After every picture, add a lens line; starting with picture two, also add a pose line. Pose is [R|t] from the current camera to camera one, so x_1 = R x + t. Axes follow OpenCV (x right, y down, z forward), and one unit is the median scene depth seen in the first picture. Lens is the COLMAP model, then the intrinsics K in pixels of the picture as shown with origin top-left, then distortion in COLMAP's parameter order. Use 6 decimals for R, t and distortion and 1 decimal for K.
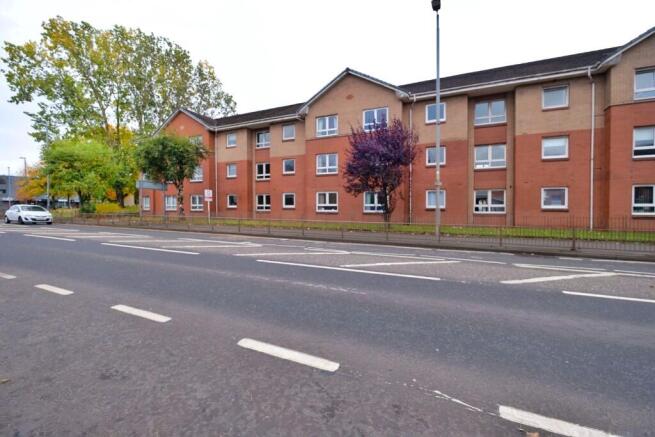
lens RADIAL K [[261.6, 0, 328.0], [0, 261.6, 192.5], [0, 0, 1]] dist [0.030709, 0.000066]
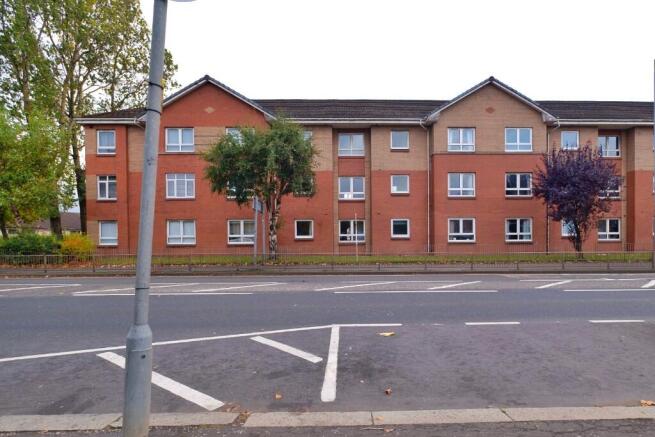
lens RADIAL K [[300.0, 0, 317.1], [0, 300.0, 221.3], [0, 0, 1]] dist [-0.062121, 0.052056]
pose [[0.903871, 0.013805, 0.427582, -0.818845], [-0.013922, 0.999899, -0.002854, 0.016952], [-0.427578, -0.003373, 0.903972, 0.345151]]
